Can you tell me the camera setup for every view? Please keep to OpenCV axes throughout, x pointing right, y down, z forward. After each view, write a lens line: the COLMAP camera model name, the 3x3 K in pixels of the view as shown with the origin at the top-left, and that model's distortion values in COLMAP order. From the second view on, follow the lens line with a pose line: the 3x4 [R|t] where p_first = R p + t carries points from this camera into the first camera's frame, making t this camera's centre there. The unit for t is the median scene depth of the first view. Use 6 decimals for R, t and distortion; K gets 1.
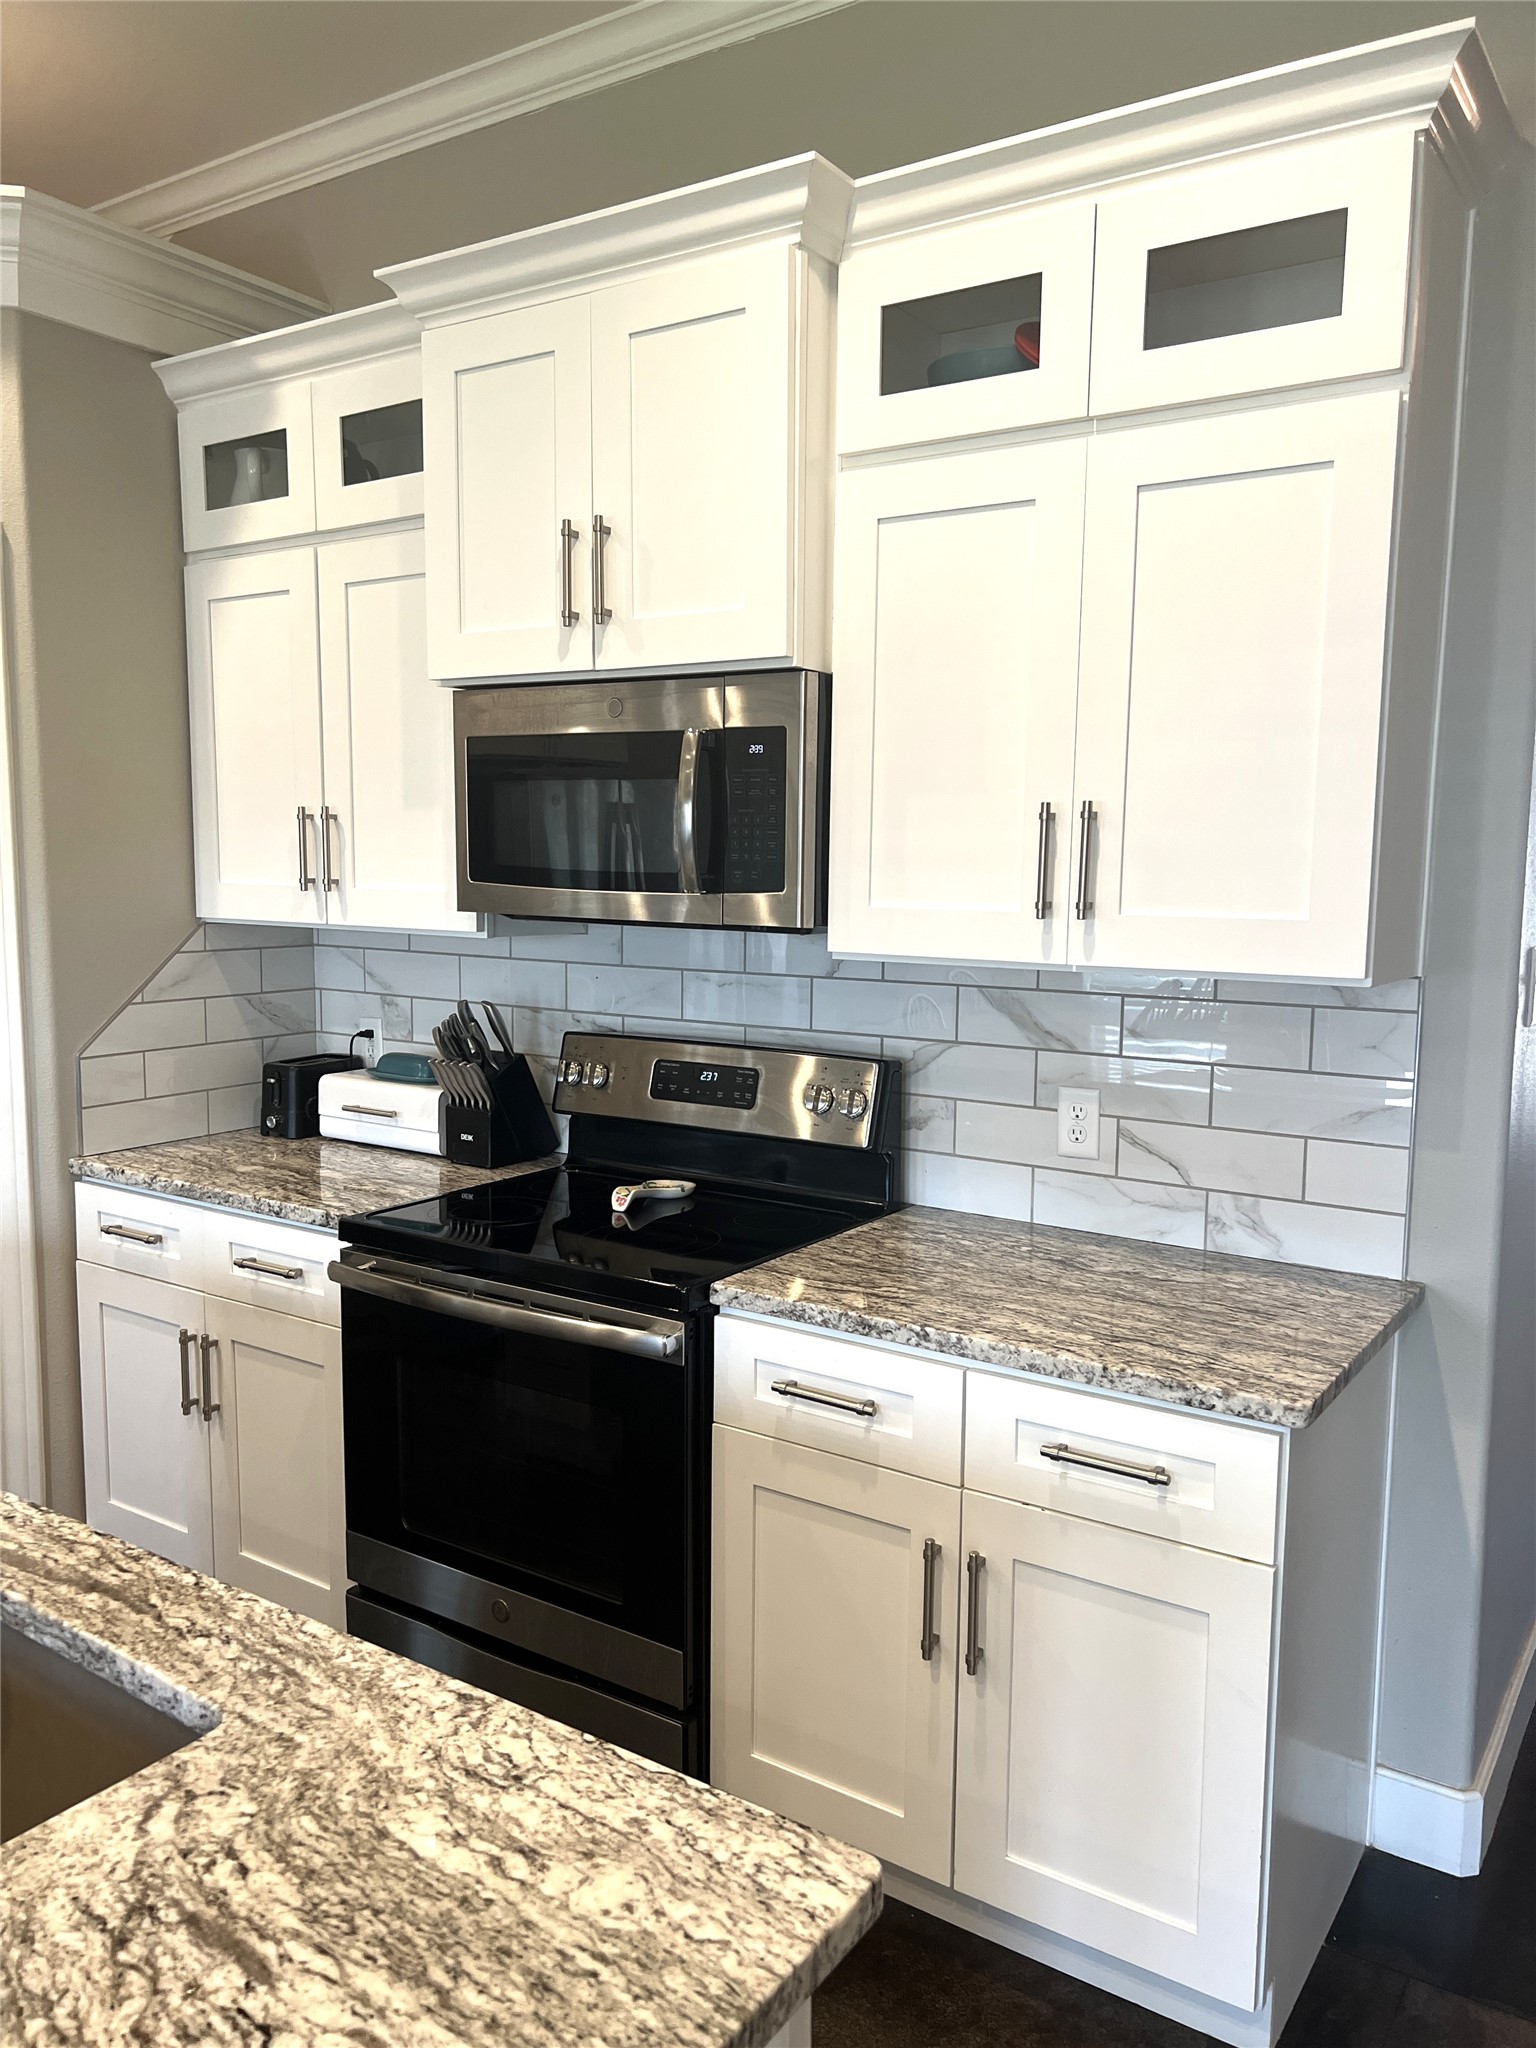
lens RADIAL K [[1546.9, 0, 775.3], [0, 1546.9, 1035.2], [0, 0, 1]] dist [0.056531, -0.064216]
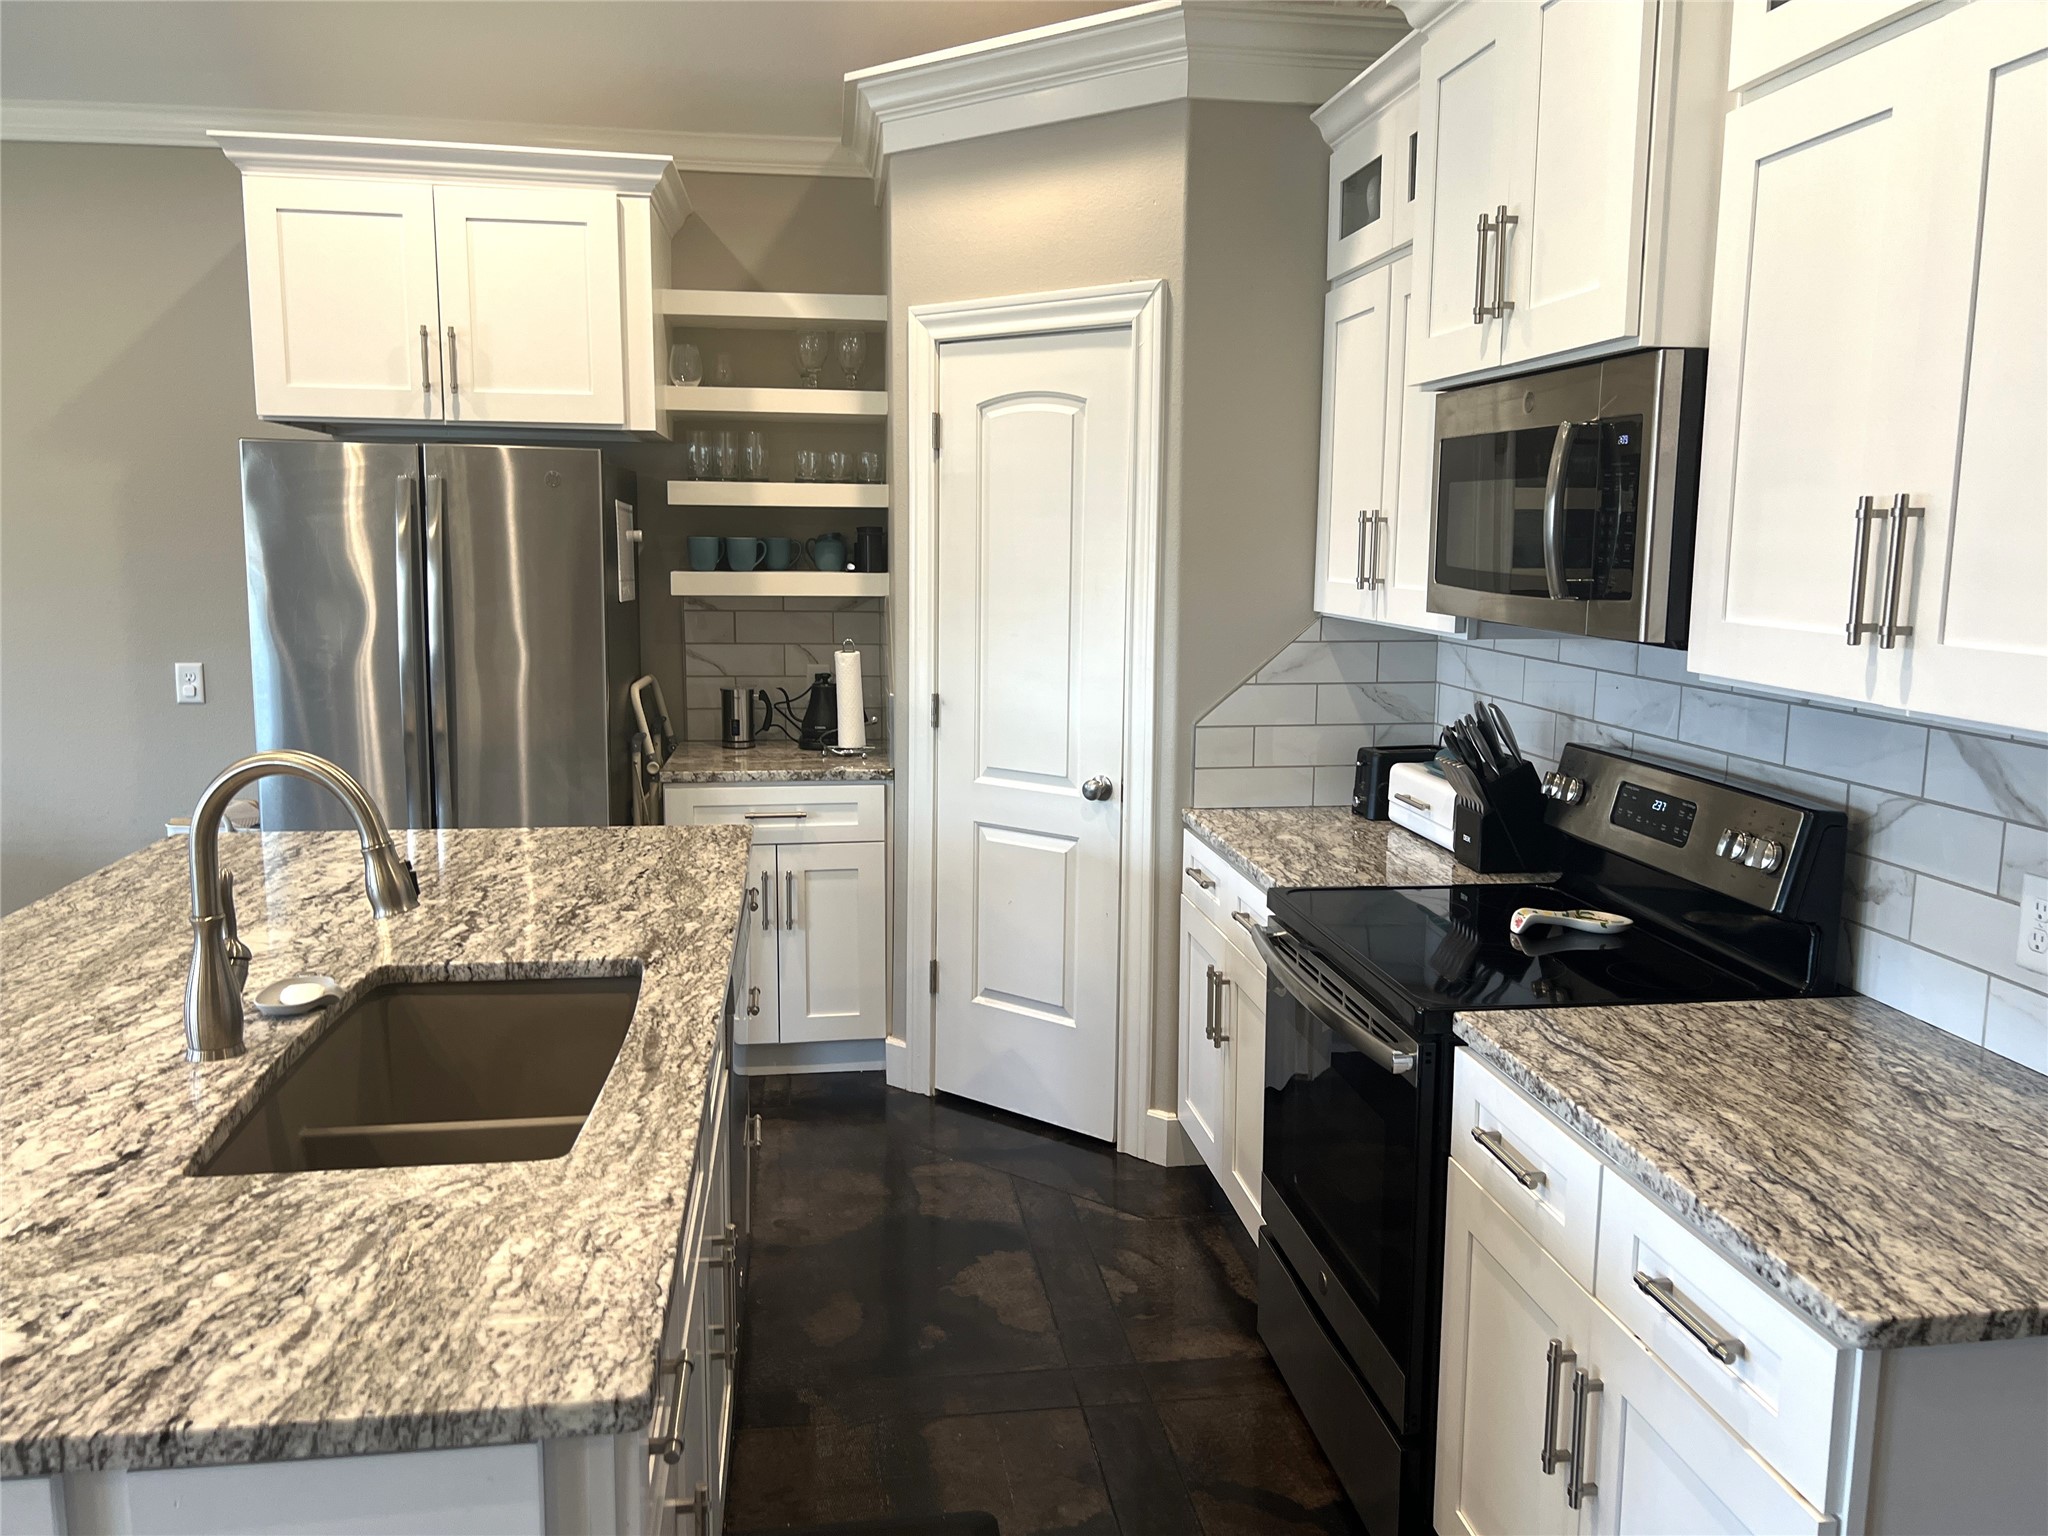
lens RADIAL K [[1546.9, 0, 1042.9], [0, 1546.9, 752.6], [0, 0, 1]] dist [0.056531, -0.064216]
pose [[0.669643, 0.100603, -0.735838, 0.442668], [-0.087886, 0.994556, 0.055995, -0.027025], [0.737465, 0.027173, 0.674839, 0.151489]]
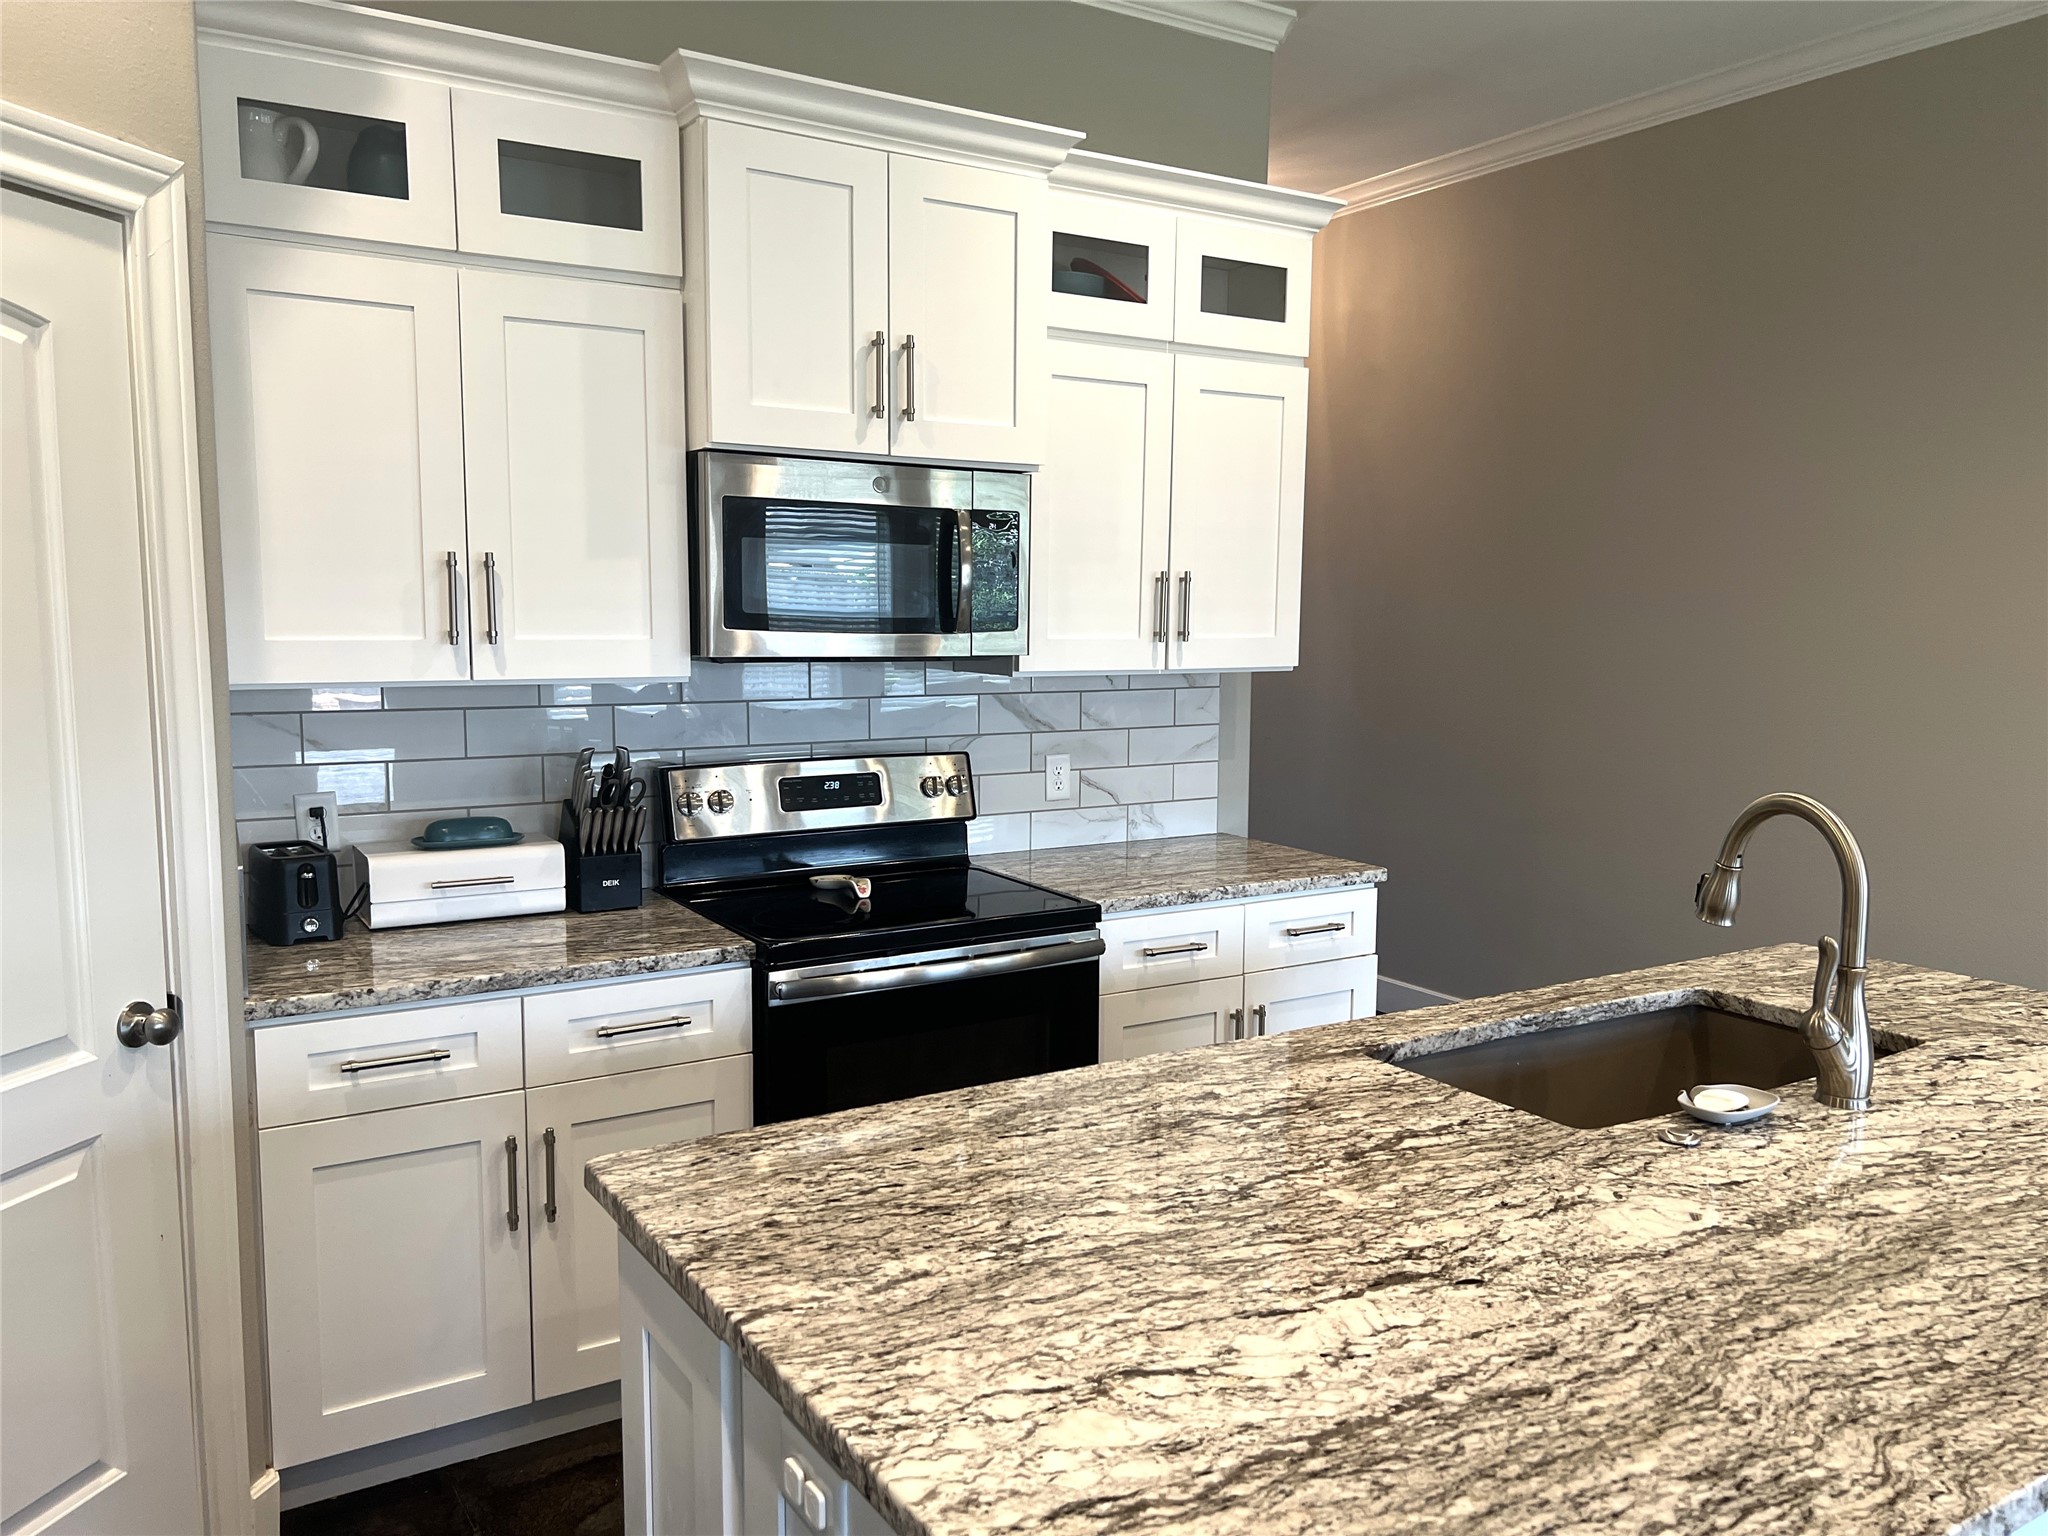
lens RADIAL K [[1546.9, 0, 1040.4], [0, 1546.9, 780.7], [0, 0, 1]] dist [0.056531, -0.064216]
pose [[0.409627, -0.113919, 0.905112, -1.256562], [0.102368, 0.991646, 0.078482, -0.064550], [-0.906492, 0.060506, 0.417866, 0.404422]]
